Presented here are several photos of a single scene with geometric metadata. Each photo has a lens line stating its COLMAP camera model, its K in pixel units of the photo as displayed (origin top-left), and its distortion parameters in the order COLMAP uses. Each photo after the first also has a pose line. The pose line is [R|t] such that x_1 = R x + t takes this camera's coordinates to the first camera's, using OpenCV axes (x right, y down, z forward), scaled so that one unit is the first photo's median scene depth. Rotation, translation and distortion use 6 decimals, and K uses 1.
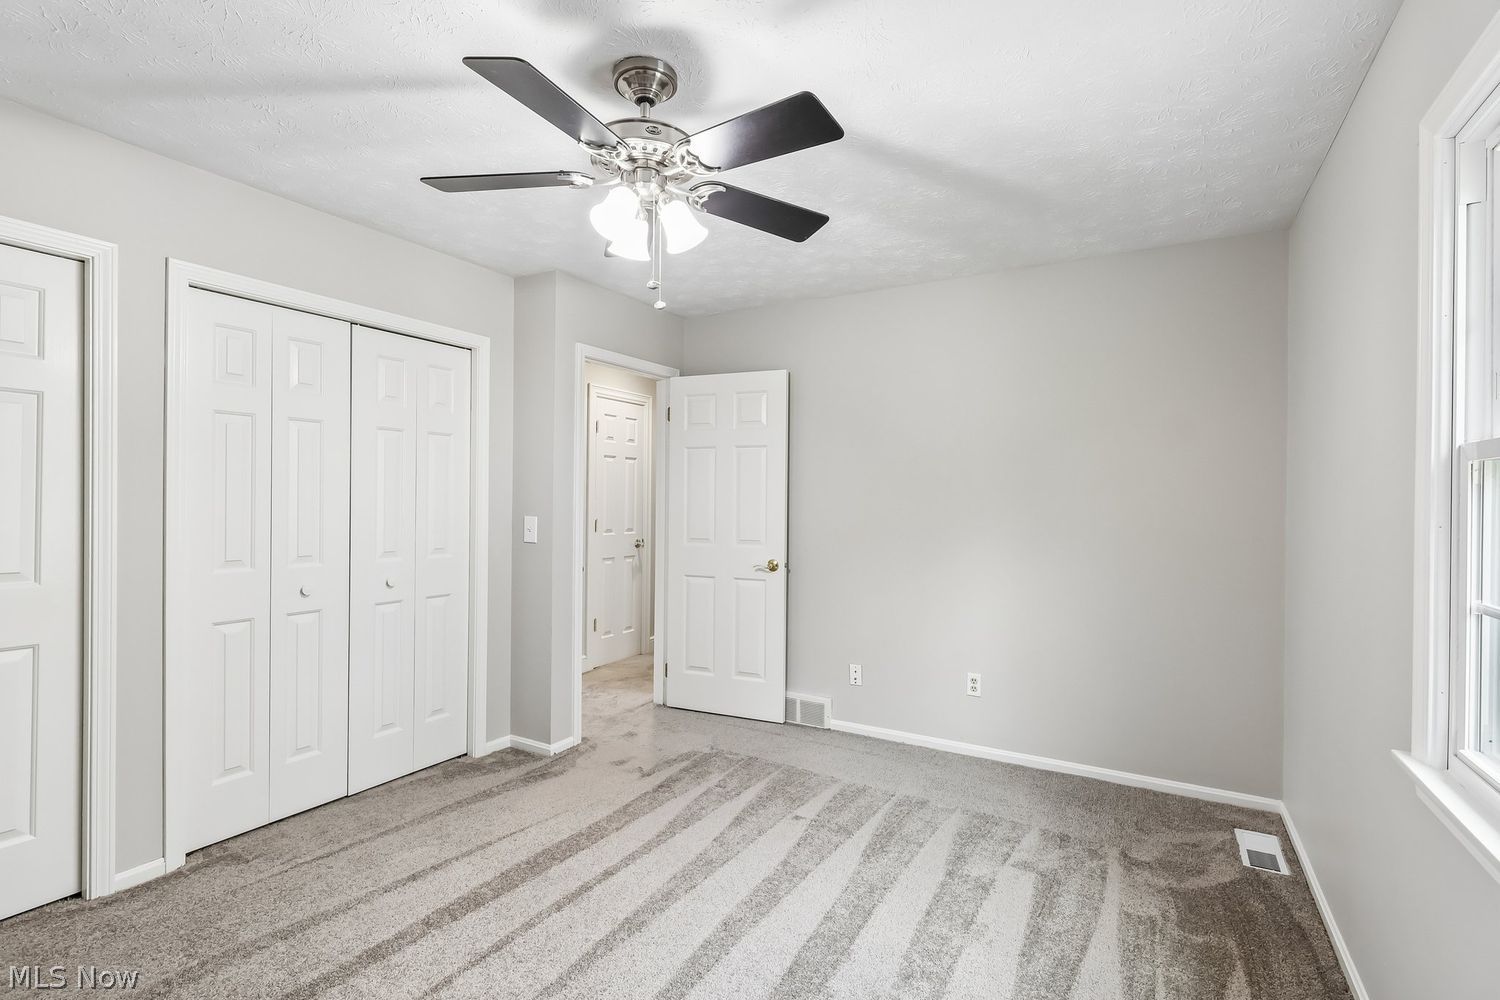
lens RADIAL K [[694.0, 0, 745.6], [0, 694.0, 504.7], [0, 0, 1]] dist [-0.000372, 0.000927]
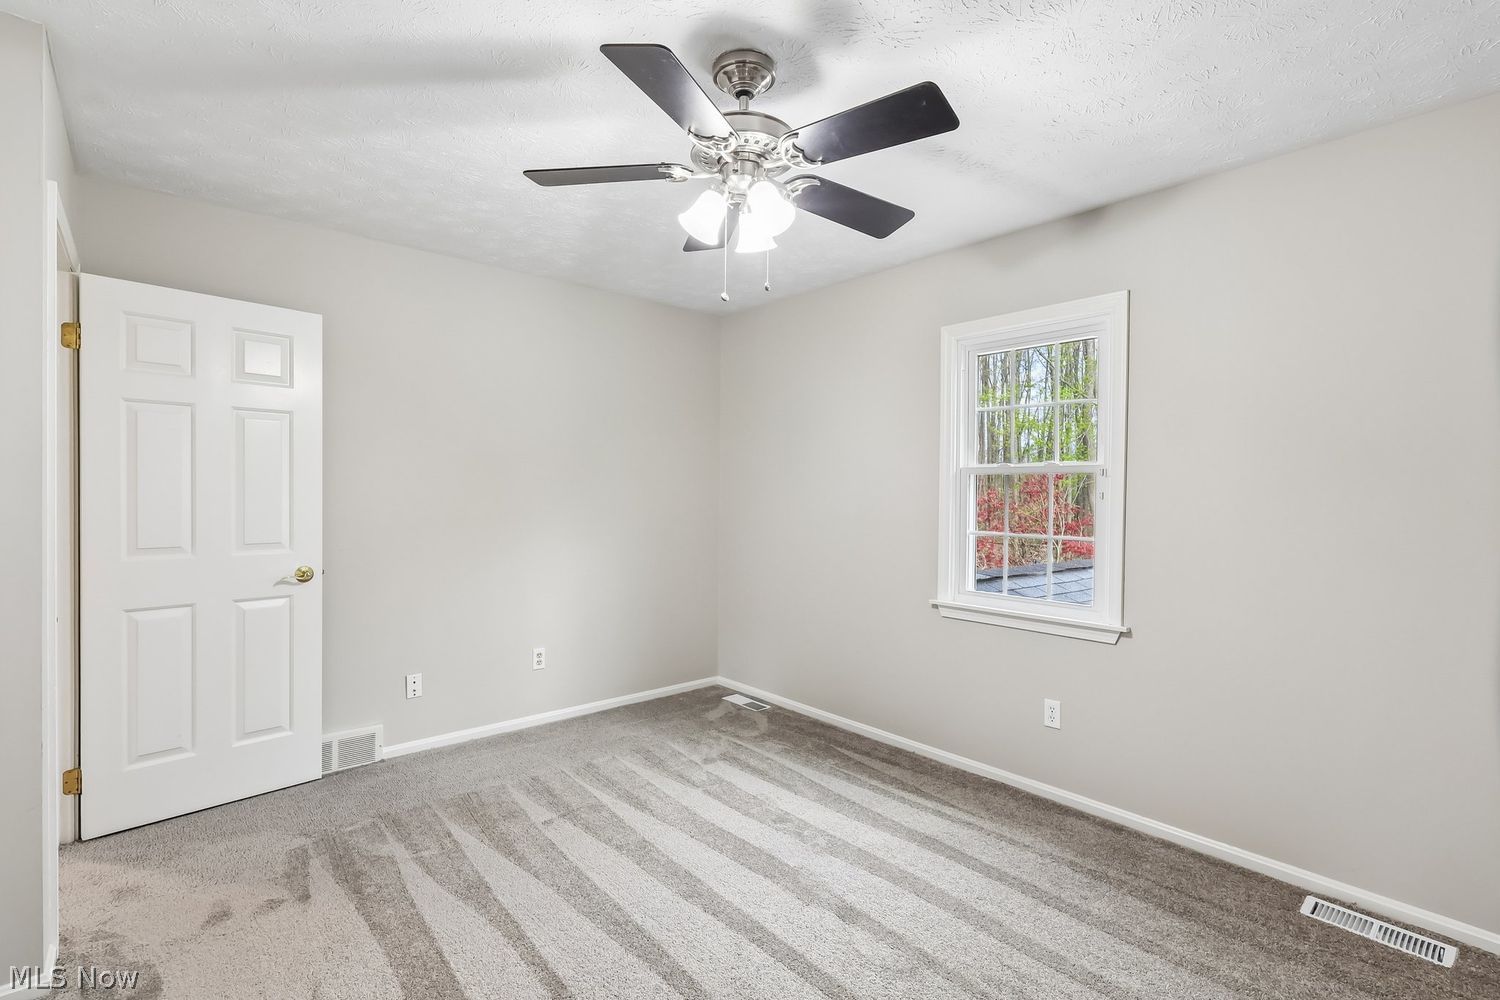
lens RADIAL K [[694.0, 0, 744.9], [0, 694.0, 496.1], [0, 0, 1]] dist [-0.000372, 0.000927]
pose [[0.316717, -0.011783, 0.948447, -0.693814], [-0.001190, 0.999917, 0.012820, -0.009978], [-0.948519, -0.005189, 0.316677, 0.414693]]
